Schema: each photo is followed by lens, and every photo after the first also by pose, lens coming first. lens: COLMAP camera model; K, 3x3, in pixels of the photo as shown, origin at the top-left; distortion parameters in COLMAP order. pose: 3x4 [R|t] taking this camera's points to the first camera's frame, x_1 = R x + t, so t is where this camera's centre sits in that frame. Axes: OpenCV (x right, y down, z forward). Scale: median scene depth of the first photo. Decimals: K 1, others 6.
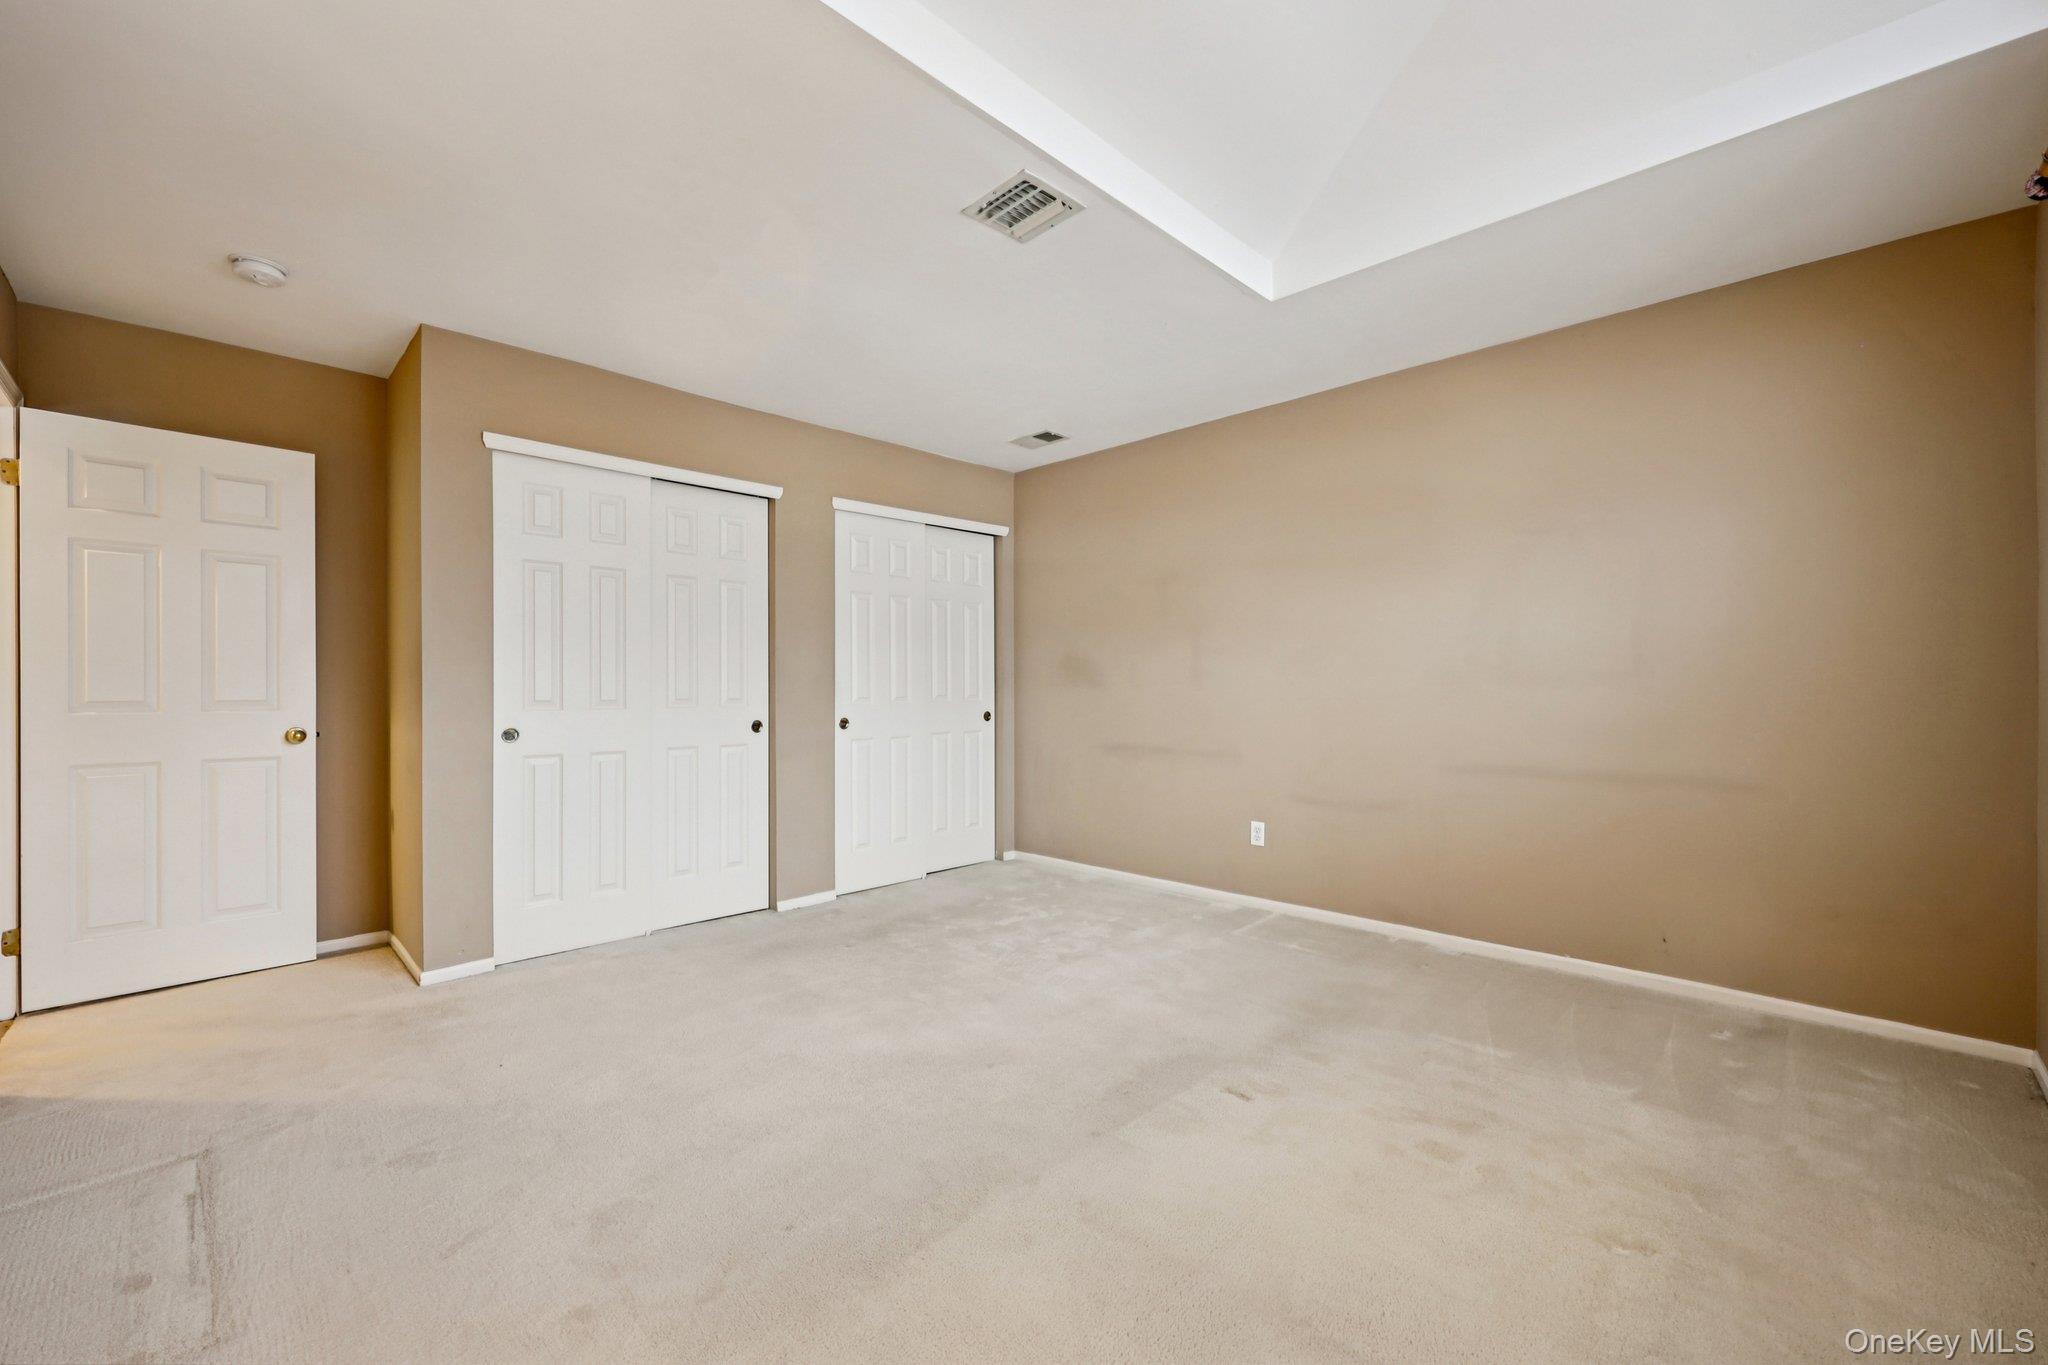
lens RADIAL K [[812.0, 0, 1038.3], [0, 812.0, 687.8], [0, 0, 1]] dist [-0.000065, -0.000738]
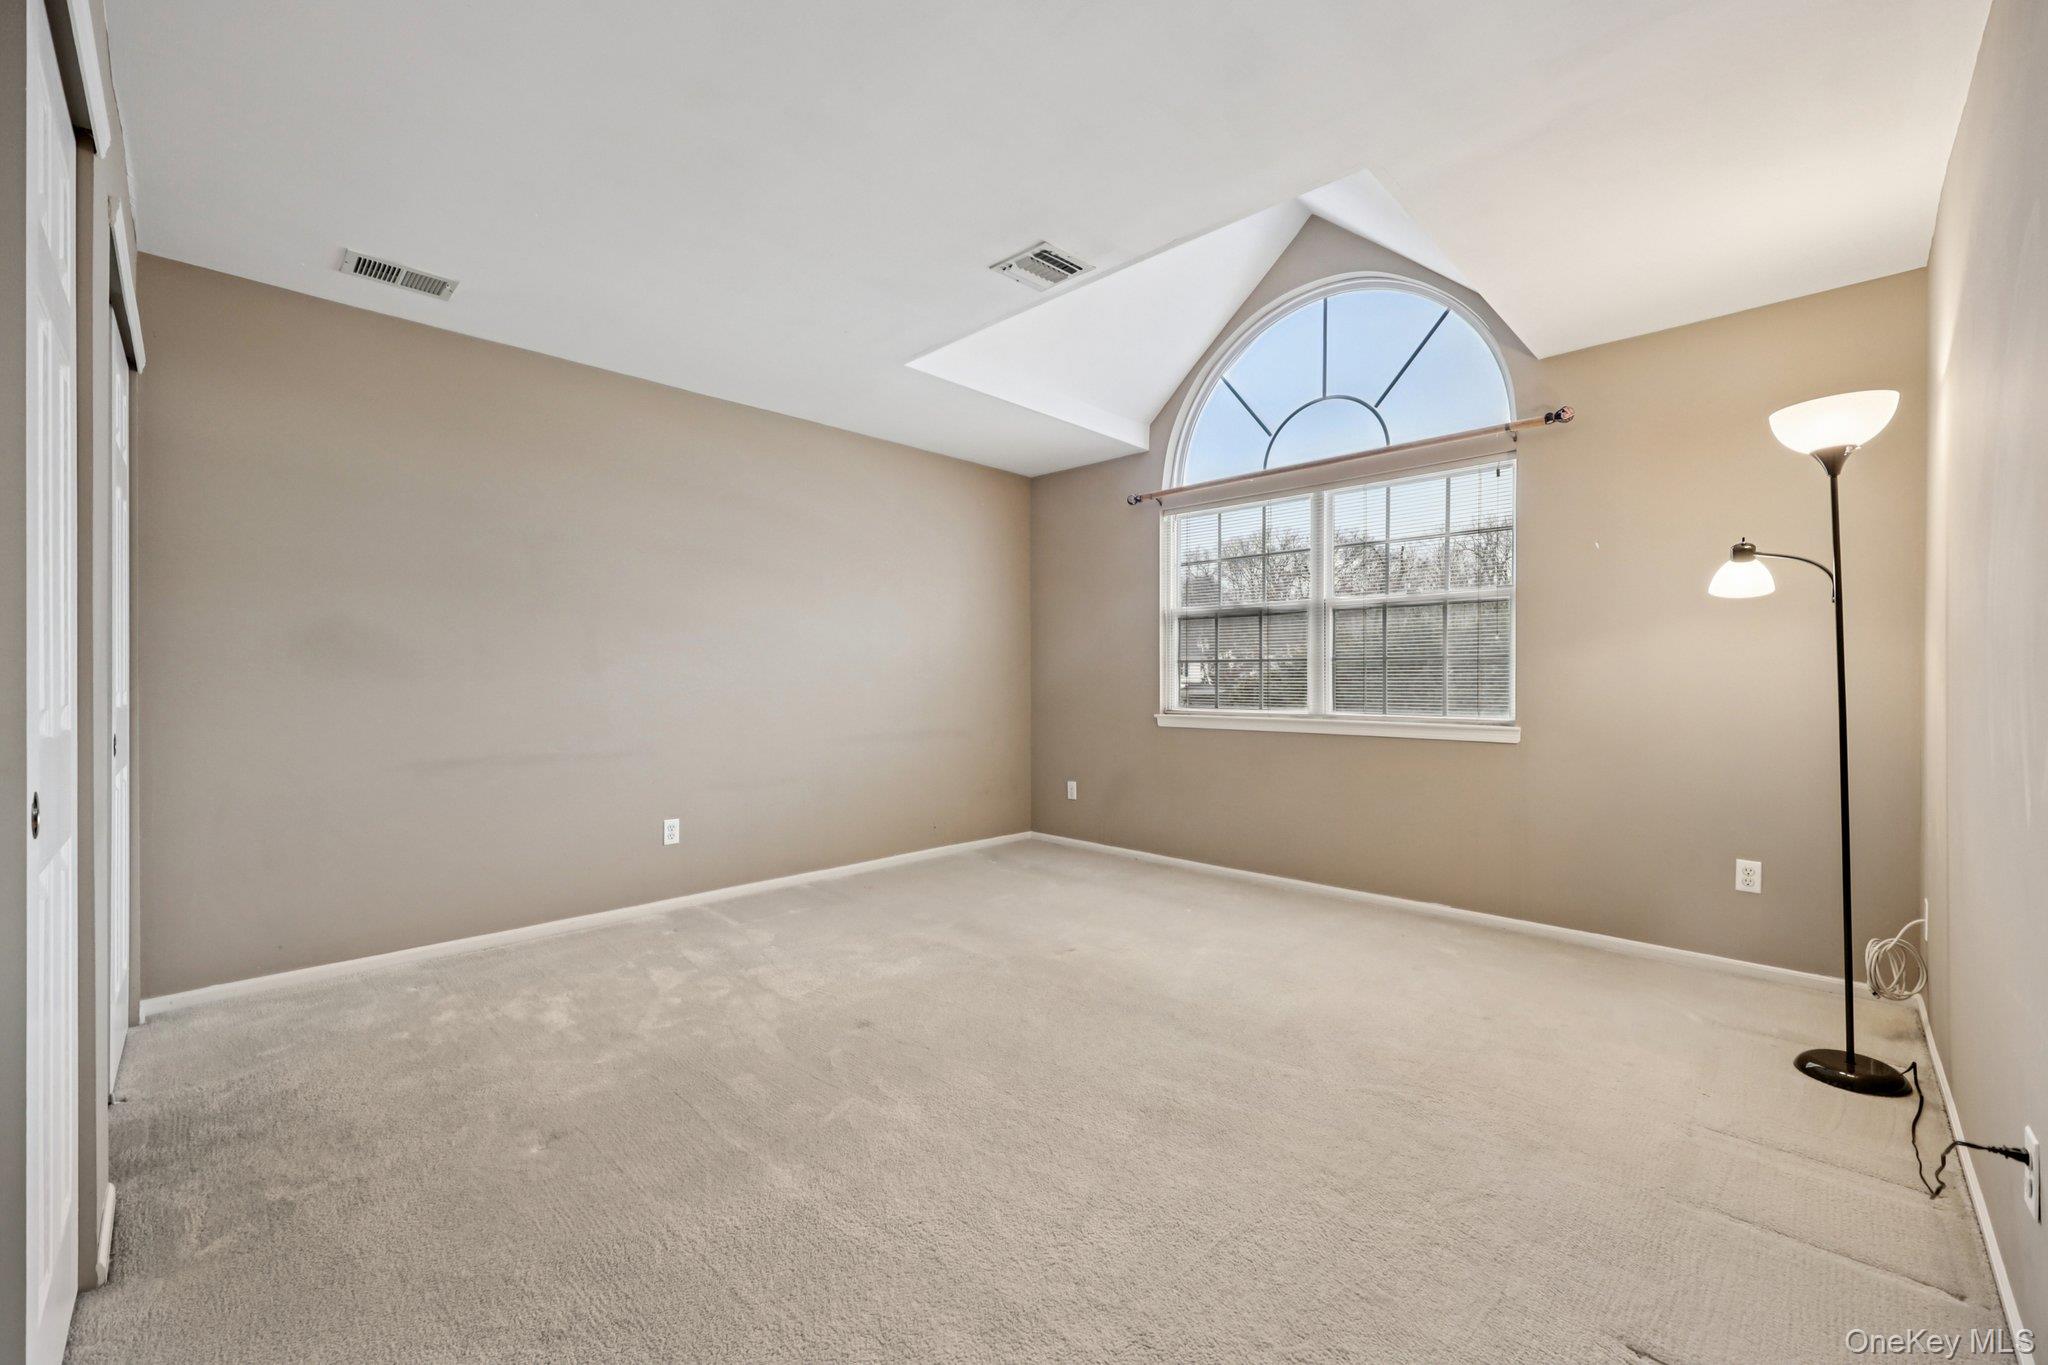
lens RADIAL K [[812.0, 0, 1041.1], [0, 812.0, 681.8], [0, 0, 1]] dist [-0.000065, -0.000738]
pose [[-0.009122, 0.005284, 0.999944, -0.688854], [-0.004874, 0.999974, -0.005329, 0.007927], [-0.999947, -0.004923, -0.009096, 0.585162]]
